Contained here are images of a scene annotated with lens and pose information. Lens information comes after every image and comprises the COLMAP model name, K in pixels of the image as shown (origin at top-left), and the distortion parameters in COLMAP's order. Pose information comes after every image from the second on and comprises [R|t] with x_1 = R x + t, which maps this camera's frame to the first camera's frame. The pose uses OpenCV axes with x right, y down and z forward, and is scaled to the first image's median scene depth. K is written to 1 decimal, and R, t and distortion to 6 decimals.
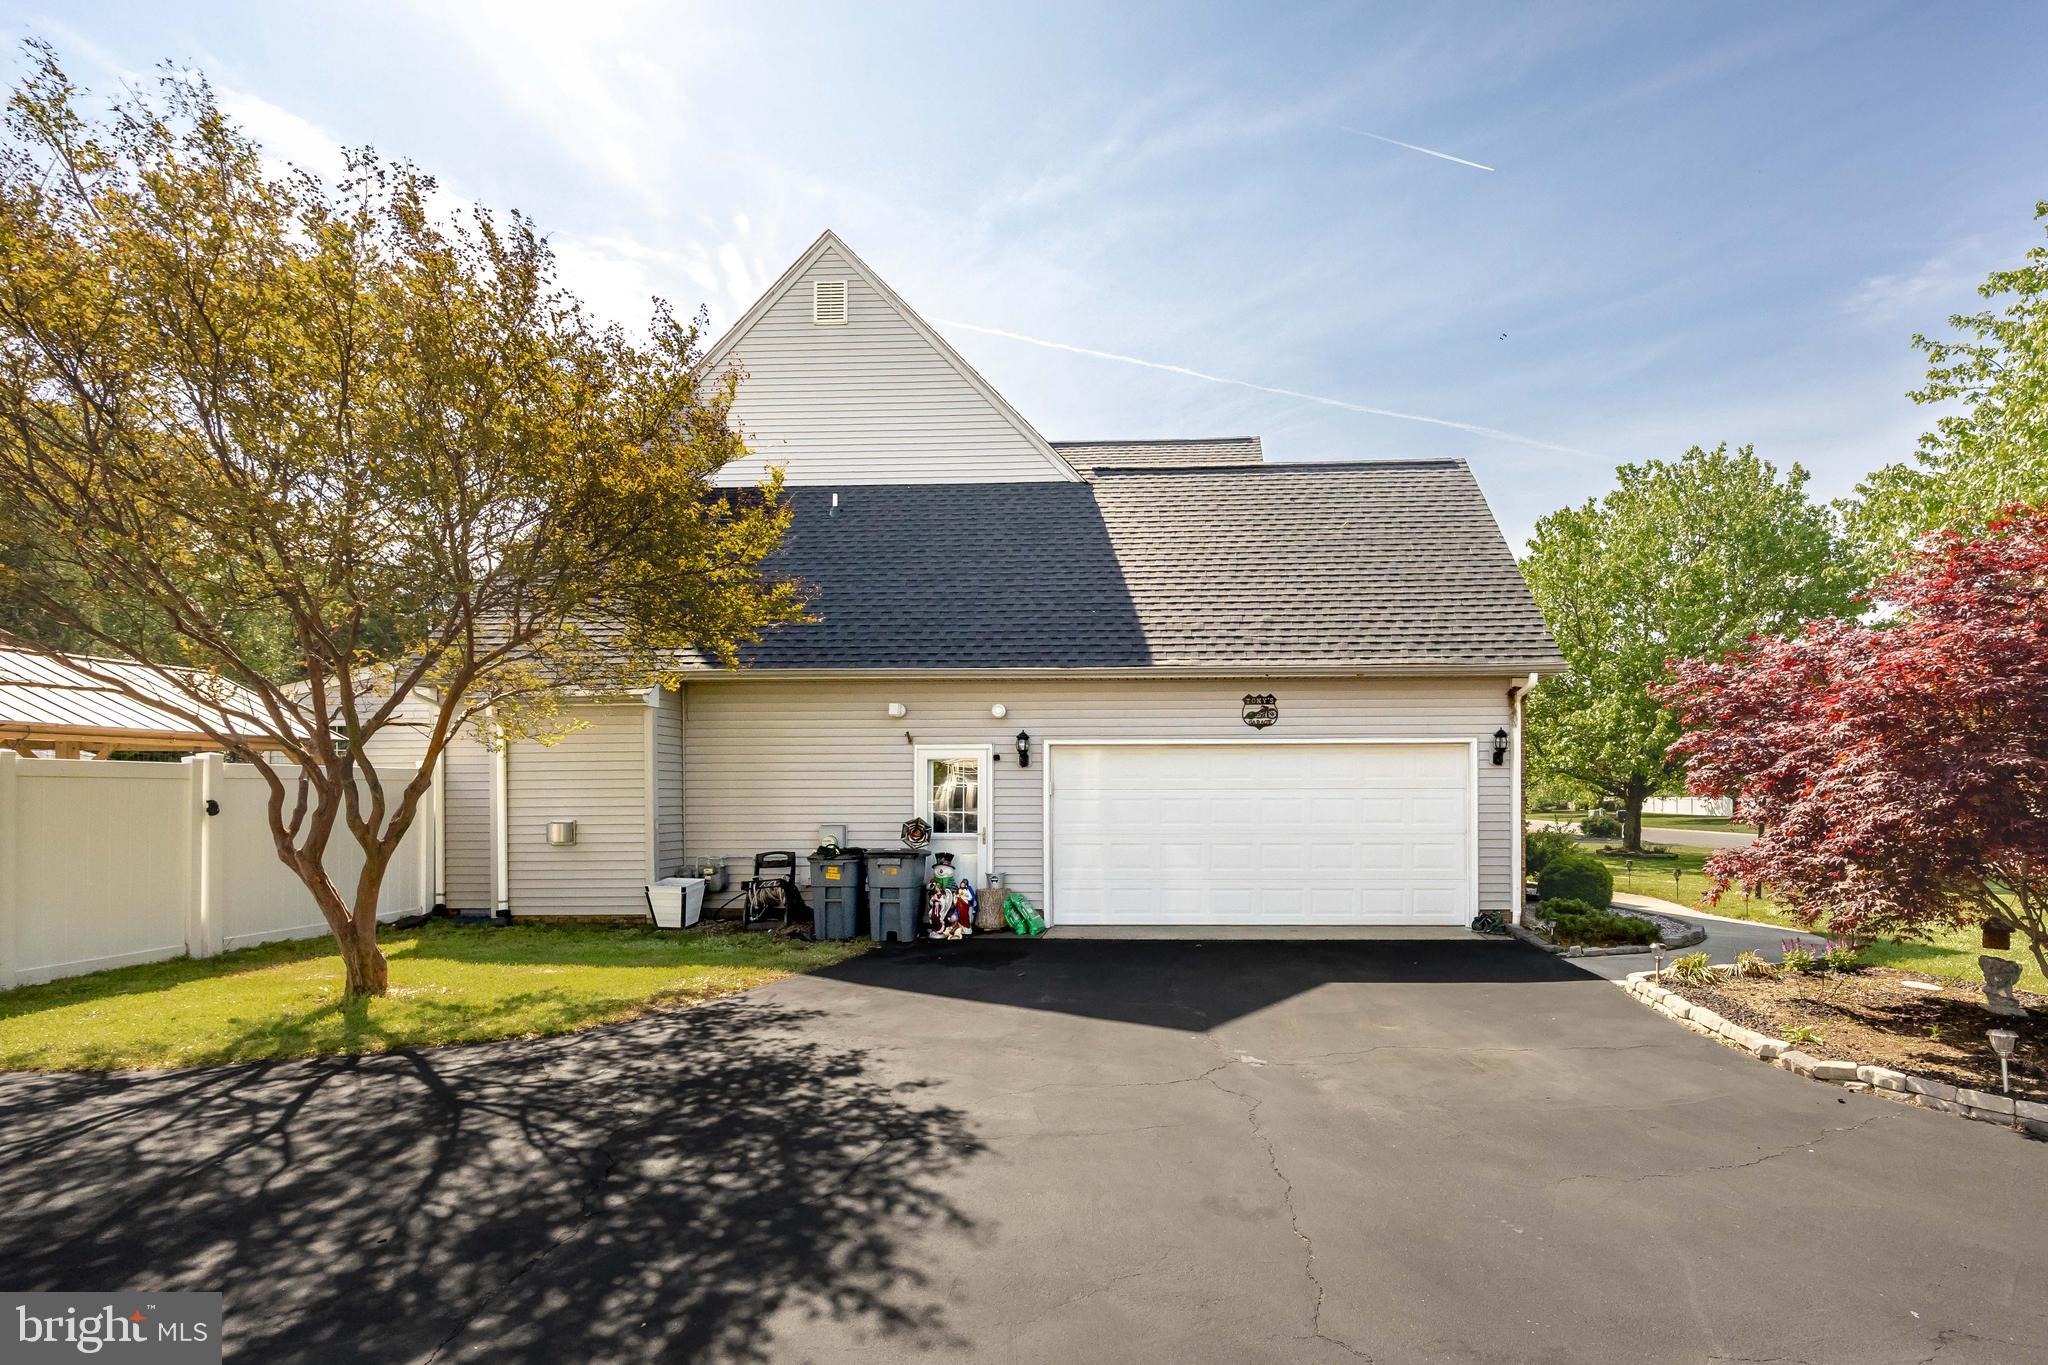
lens RADIAL K [[839.5, 0, 1105.4], [0, 839.5, 734.5], [0, 0, 1]] dist [-0.000278, -0.000093]
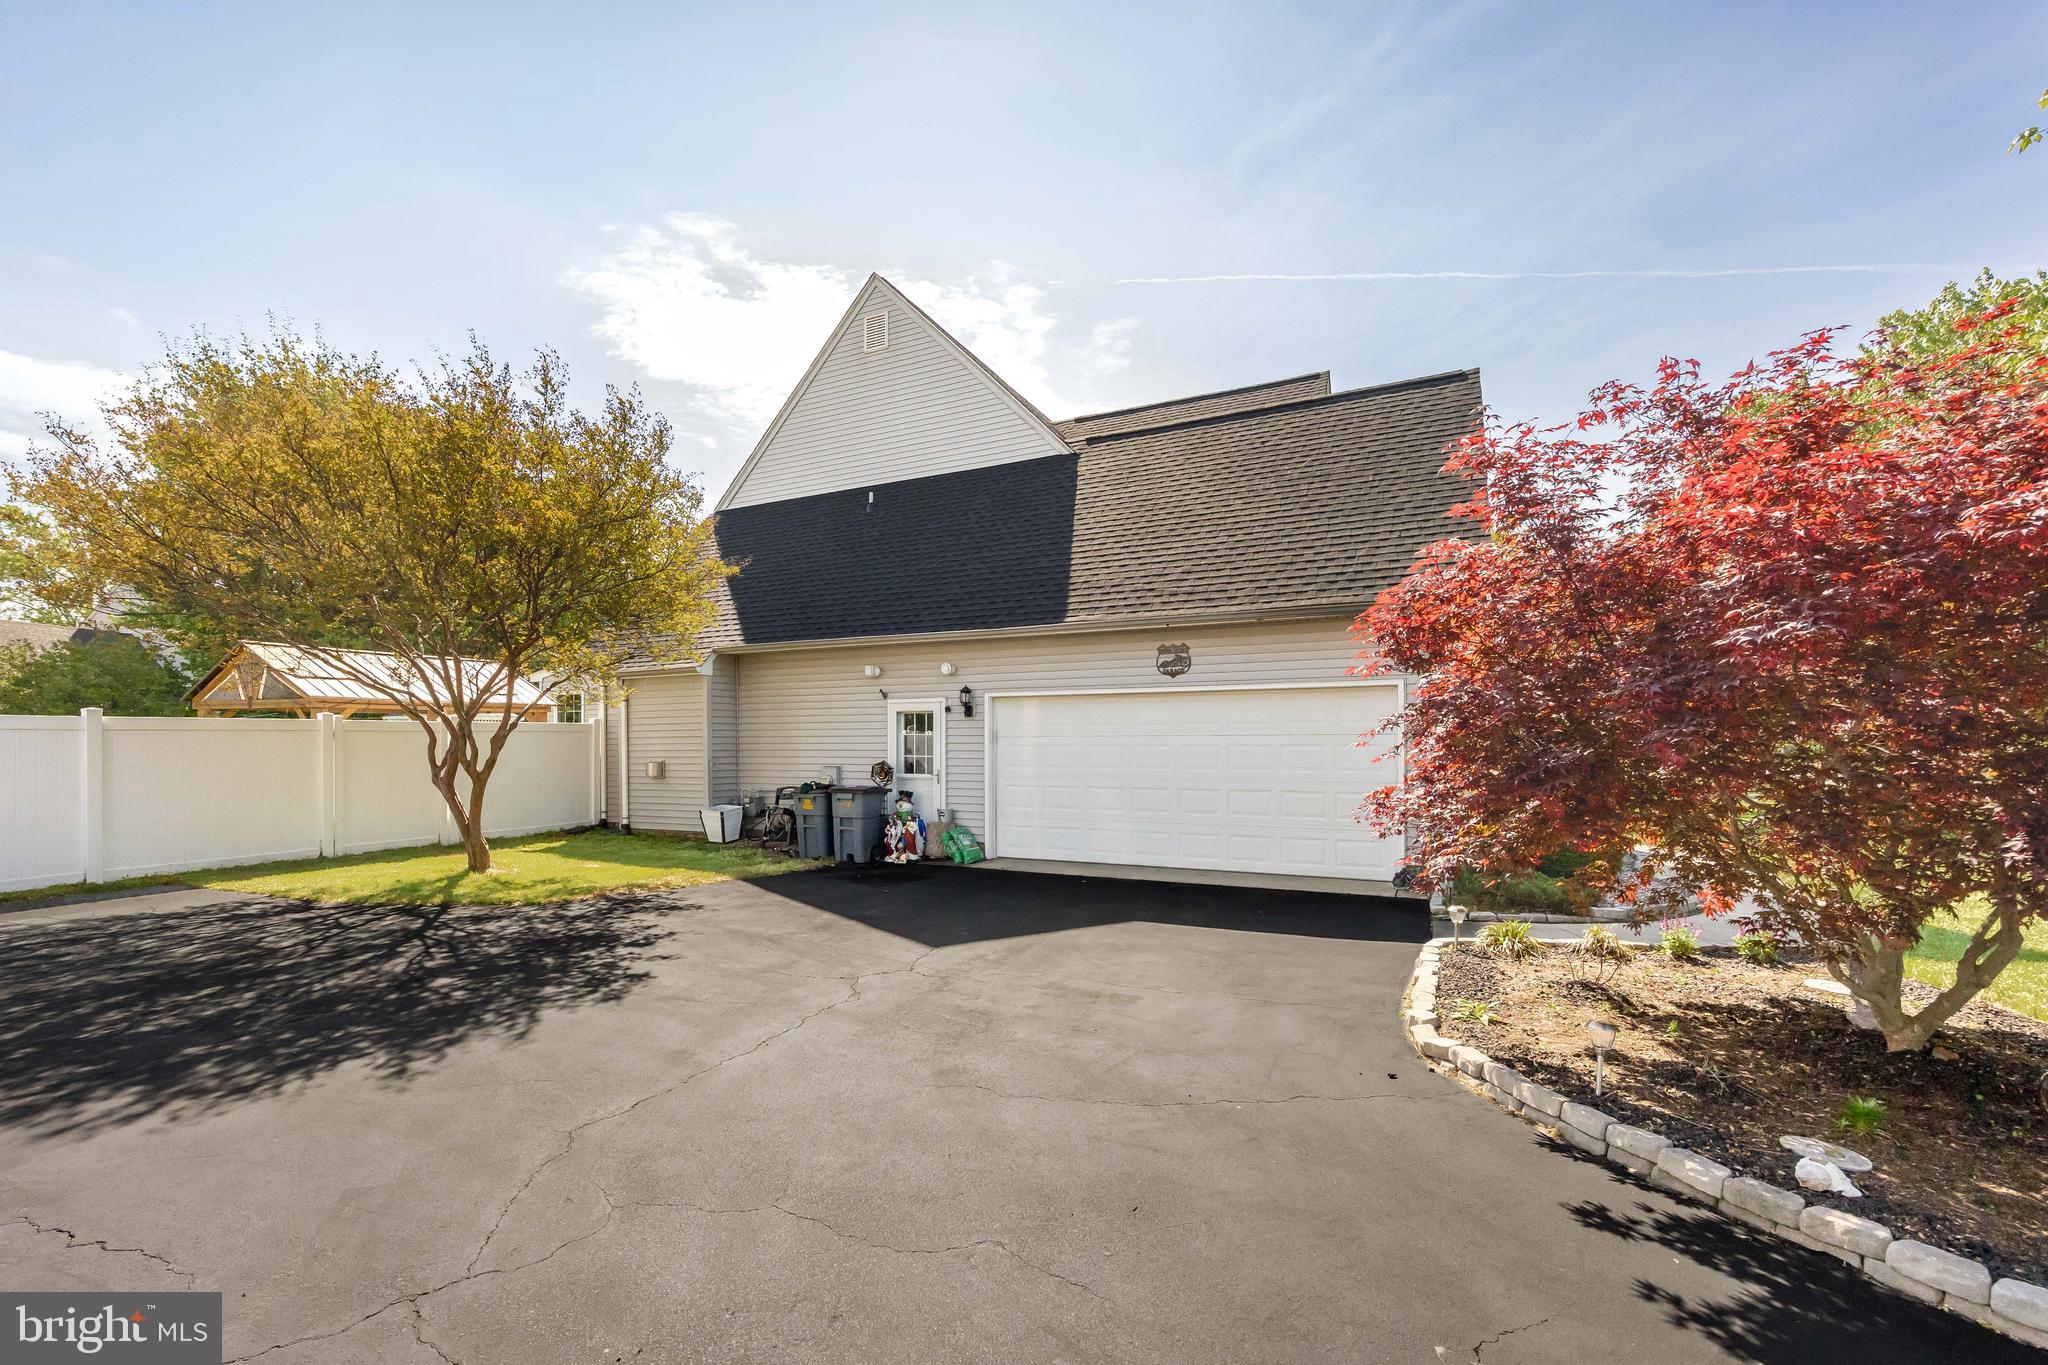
lens RADIAL K [[806.9, 0, 1038.3], [0, 806.9, 685.5], [0, 0, 1]] dist [-0.000784, -0.000064]
pose [[0.923137, -0.026968, -0.383524, 0.436291], [0.027304, 0.999617, -0.004570, 0.003410], [0.383500, -0.006253, 0.923520, 0.024023]]
